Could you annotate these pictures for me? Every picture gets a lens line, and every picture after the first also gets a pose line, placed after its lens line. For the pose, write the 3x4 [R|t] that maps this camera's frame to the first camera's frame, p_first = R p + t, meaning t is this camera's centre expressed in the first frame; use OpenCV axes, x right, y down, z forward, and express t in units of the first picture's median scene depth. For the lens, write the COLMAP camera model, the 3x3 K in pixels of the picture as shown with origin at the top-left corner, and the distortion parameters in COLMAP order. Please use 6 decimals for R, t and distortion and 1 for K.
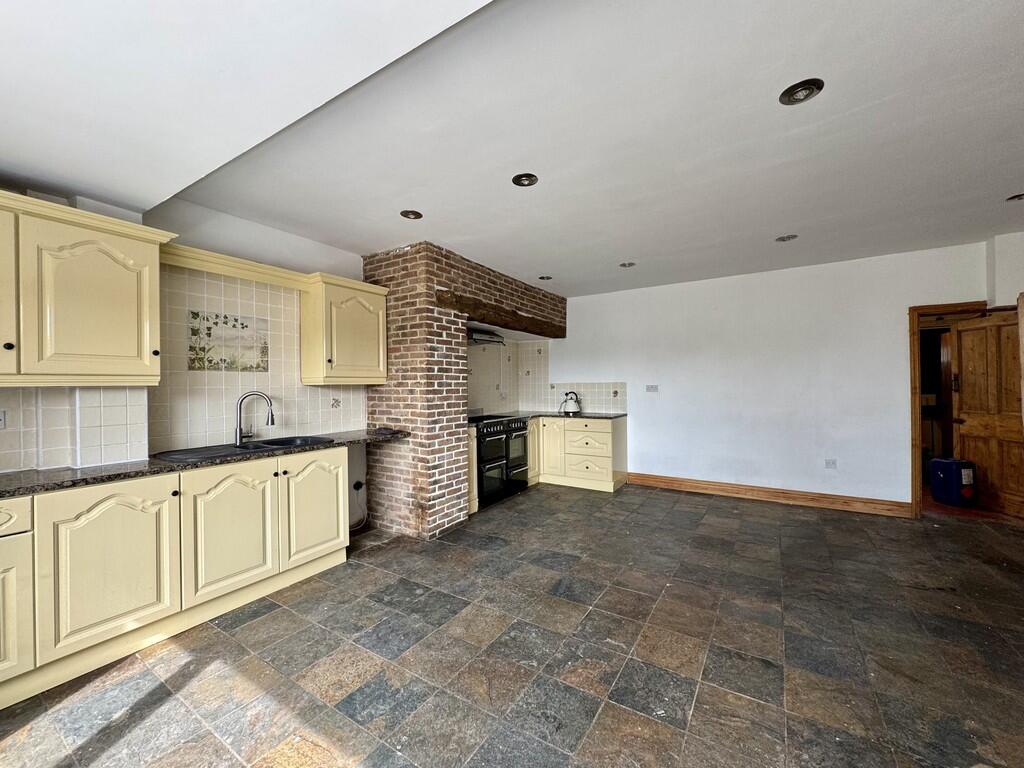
lens RADIAL K [[409.0, 0, 513.0], [0, 409.0, 384.4], [0, 0, 1]] dist [-0.001929, 0.000434]
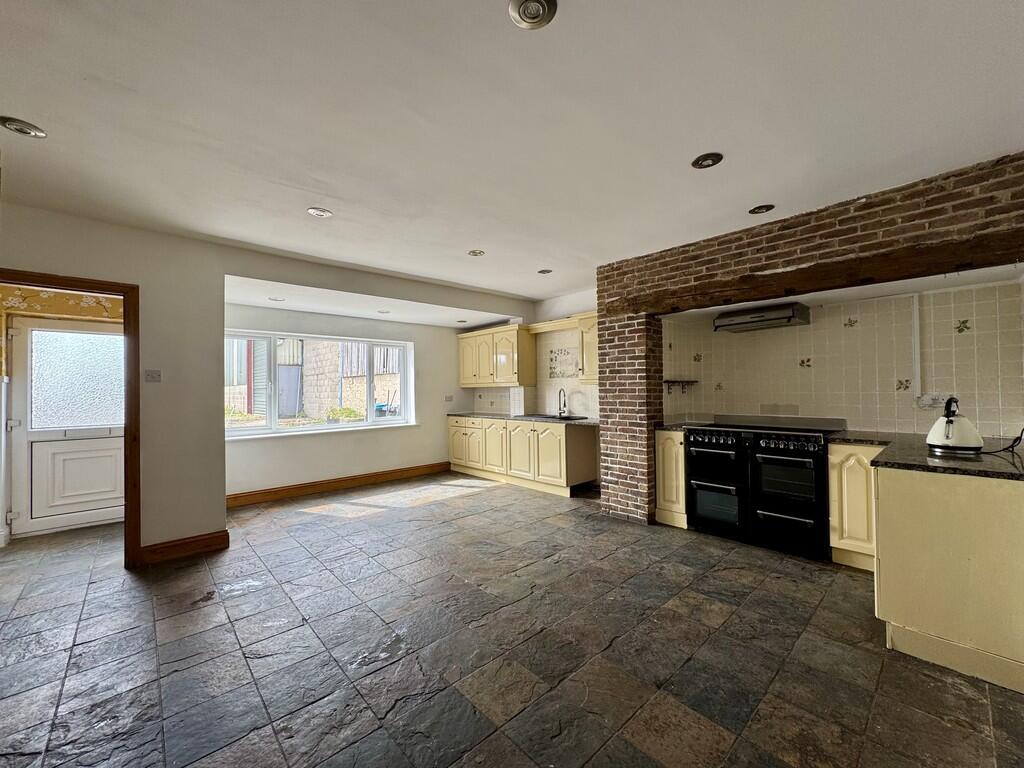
lens RADIAL K [[409.0, 0, 513.0], [0, 409.0, 384.4], [0, 0, 1]] dist [-0.001929, 0.000434]
pose [[-0.252967, 0.004302, -0.967465, 0.975891], [0.017061, 0.999854, -0.000015, -0.004651], [0.967324, -0.016510, -0.253003, 1.002194]]
